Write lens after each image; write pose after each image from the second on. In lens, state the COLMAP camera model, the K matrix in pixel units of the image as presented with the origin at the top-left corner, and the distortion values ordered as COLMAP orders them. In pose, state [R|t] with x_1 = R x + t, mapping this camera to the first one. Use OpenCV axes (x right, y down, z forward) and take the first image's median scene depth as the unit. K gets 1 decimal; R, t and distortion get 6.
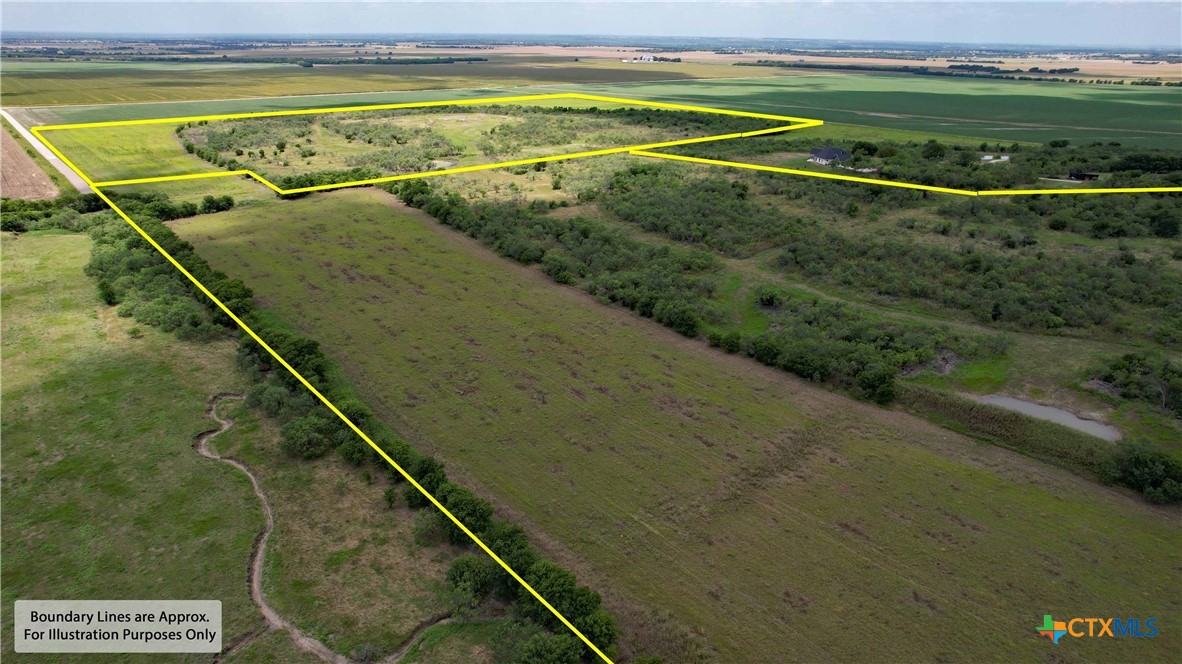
lens RADIAL K [[758.1, 0, 591.0], [0, 758.1, 332.0], [0, 0, 1]] dist [-0.069562, 0.074842]
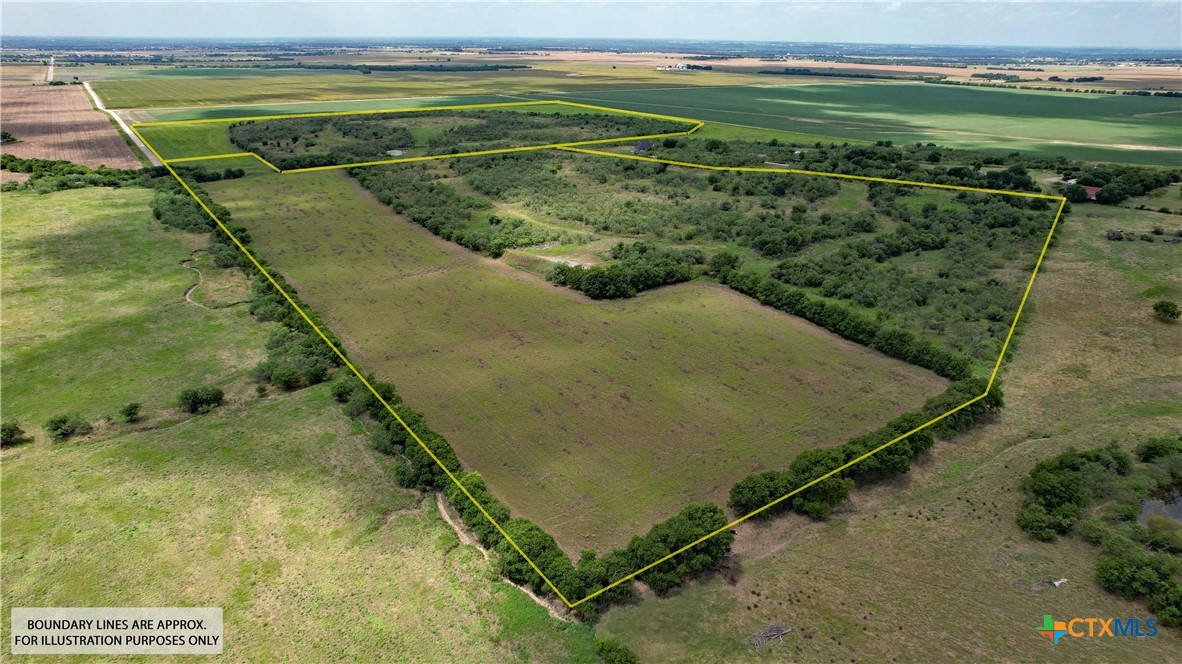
lens RADIAL K [[758.1, 0, 591.0], [0, 758.1, 332.0], [0, 0, 1]] dist [-0.069562, 0.074842]
pose [[0.995189, 0.034587, -0.091661, 0.372793], [-0.034937, 0.999387, -0.002217, 0.128810], [0.091528, 0.005409, 0.995788, -0.460905]]
